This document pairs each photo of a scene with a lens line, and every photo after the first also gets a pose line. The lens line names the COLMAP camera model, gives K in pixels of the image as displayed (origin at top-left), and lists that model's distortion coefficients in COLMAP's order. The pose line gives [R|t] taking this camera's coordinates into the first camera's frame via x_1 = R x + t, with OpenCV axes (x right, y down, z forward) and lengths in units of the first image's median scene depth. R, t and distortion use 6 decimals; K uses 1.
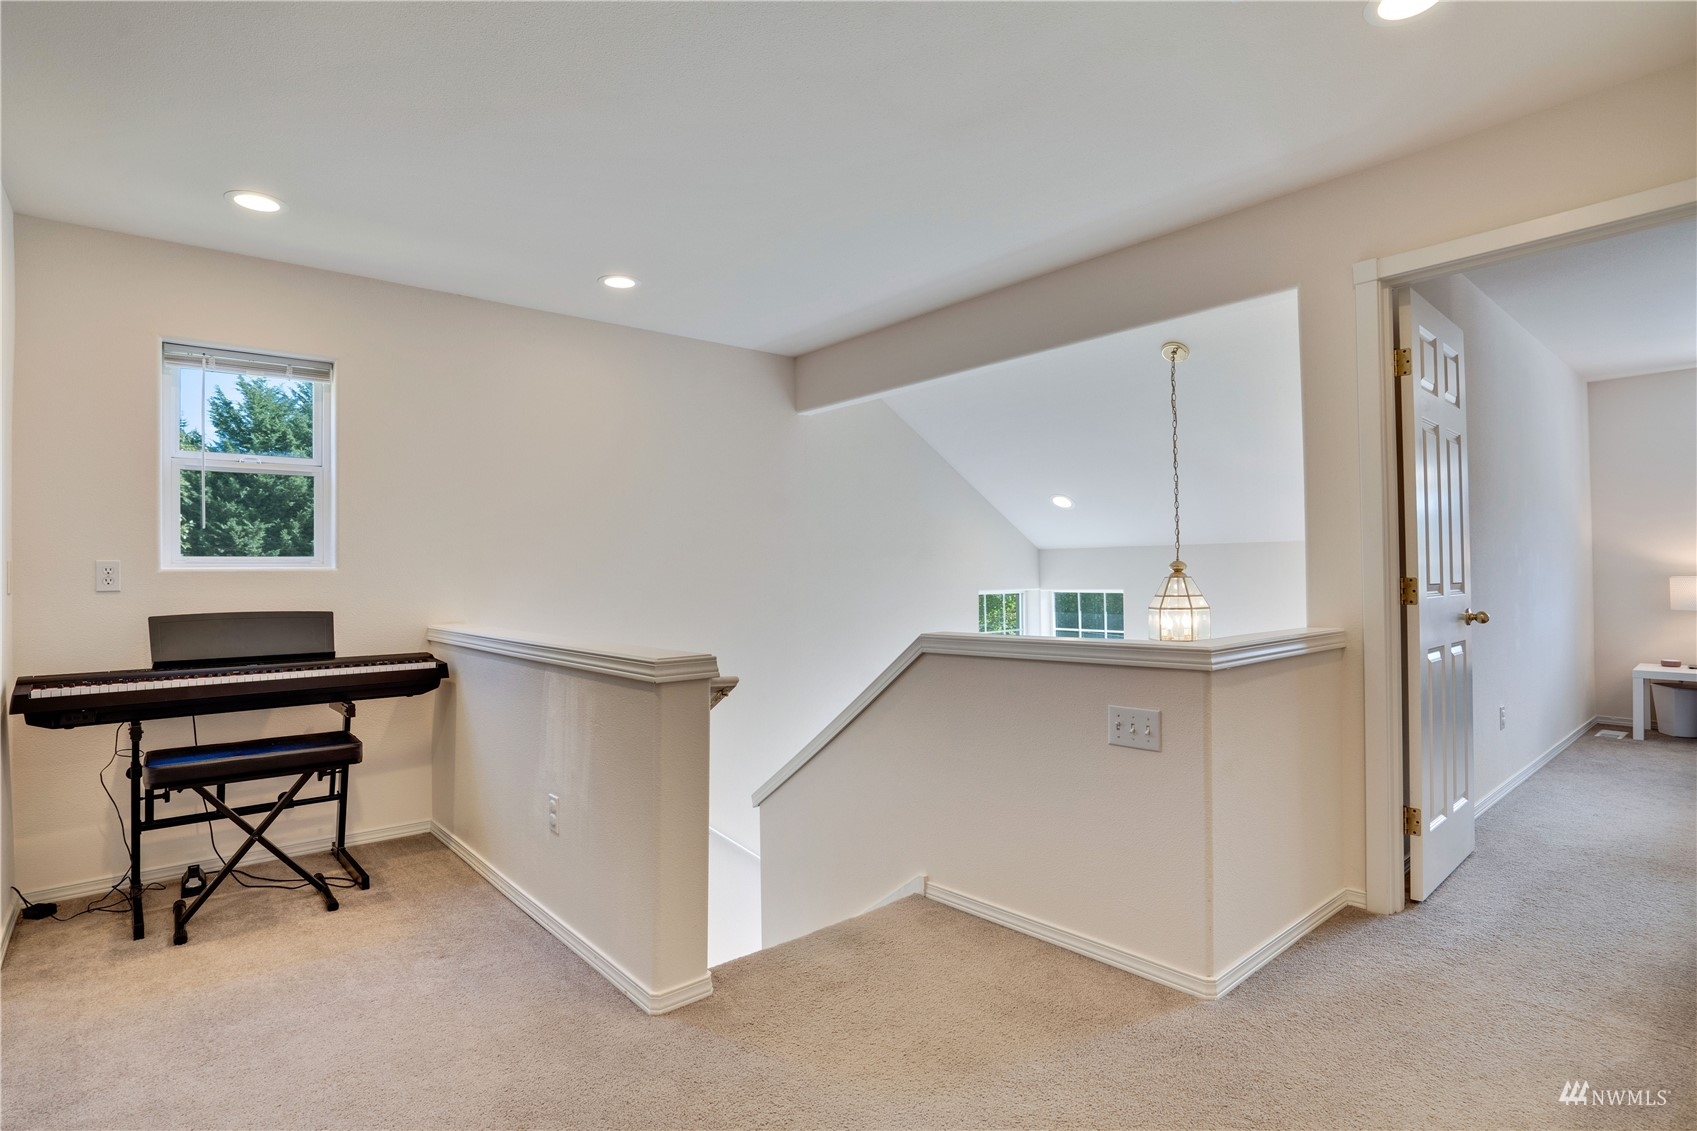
lens RADIAL K [[835.1, 0, 848.5], [0, 835.1, 565.5], [0, 0, 1]] dist [-0.001740, -0.000181]
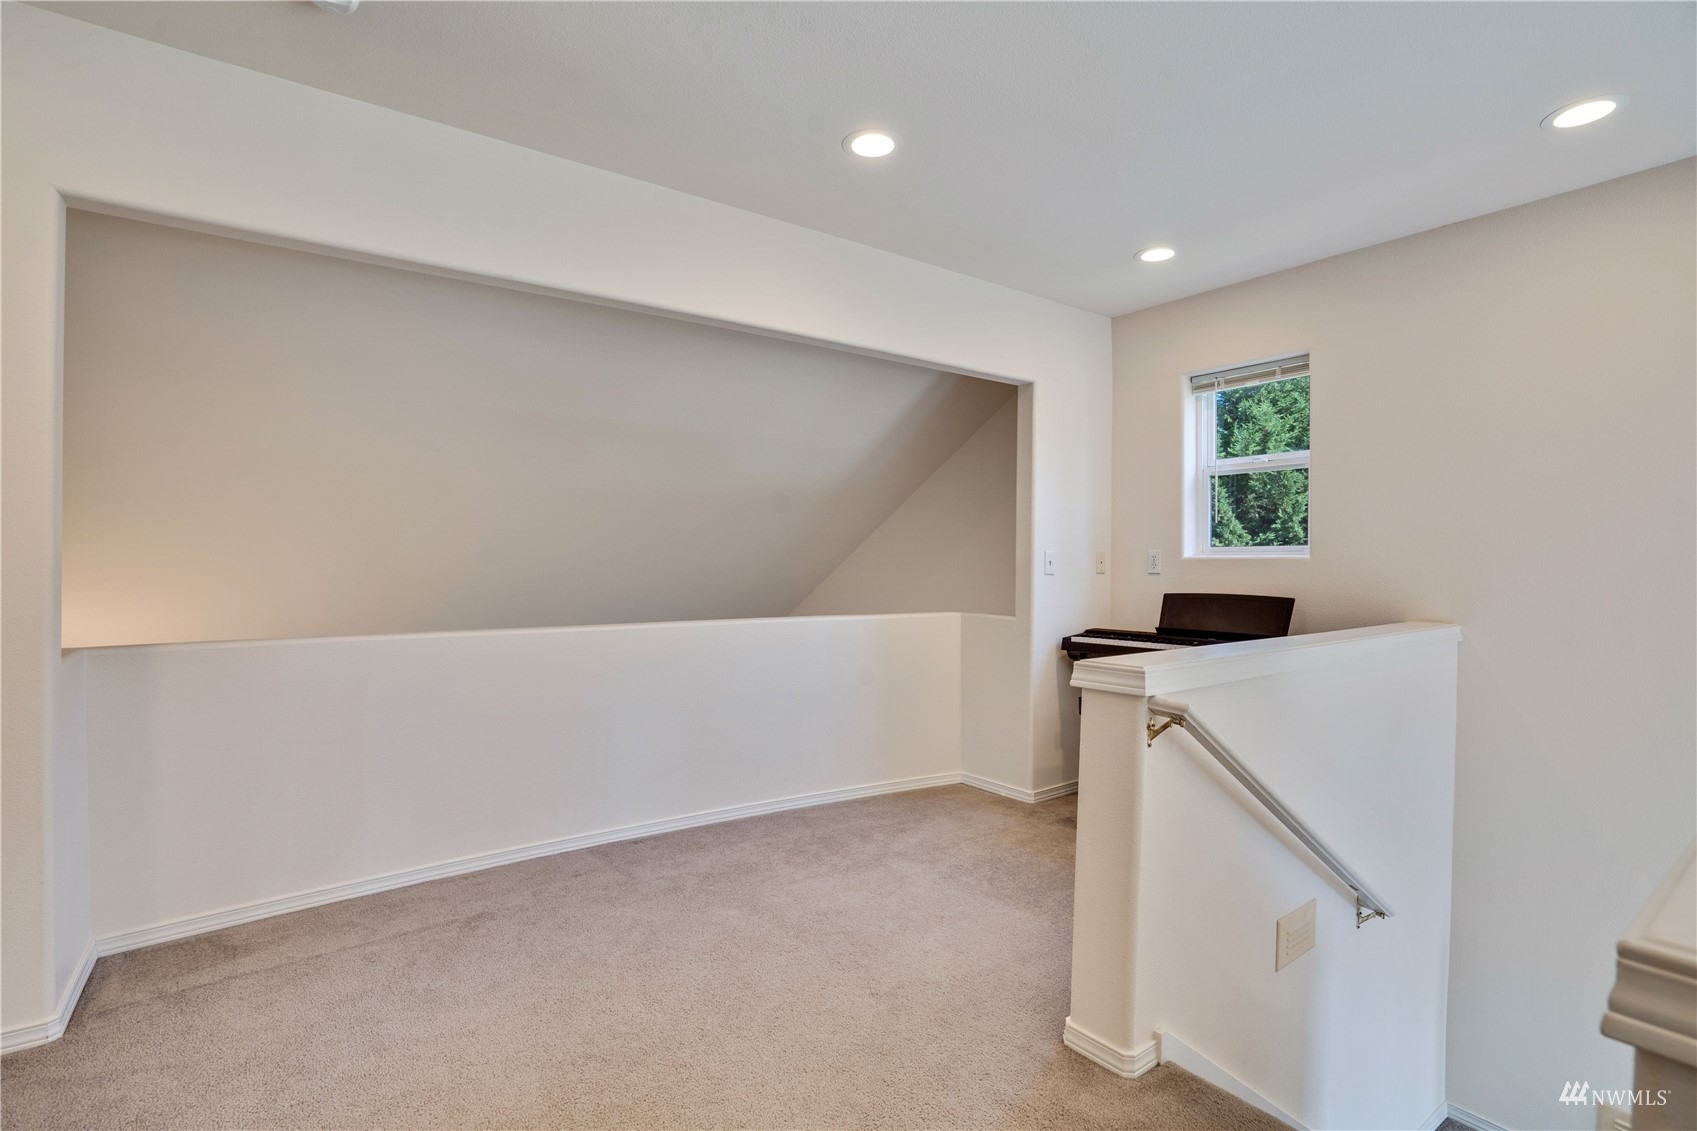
lens RADIAL K [[835.1, 0, 848.5], [0, 835.1, 565.5], [0, 0, 1]] dist [-0.001740, -0.000181]
pose [[-0.073398, 0.014919, -0.997191, 0.502019], [0.004302, 0.999884, 0.014643, -0.003389], [0.997293, -0.003215, -0.073453, 0.595745]]
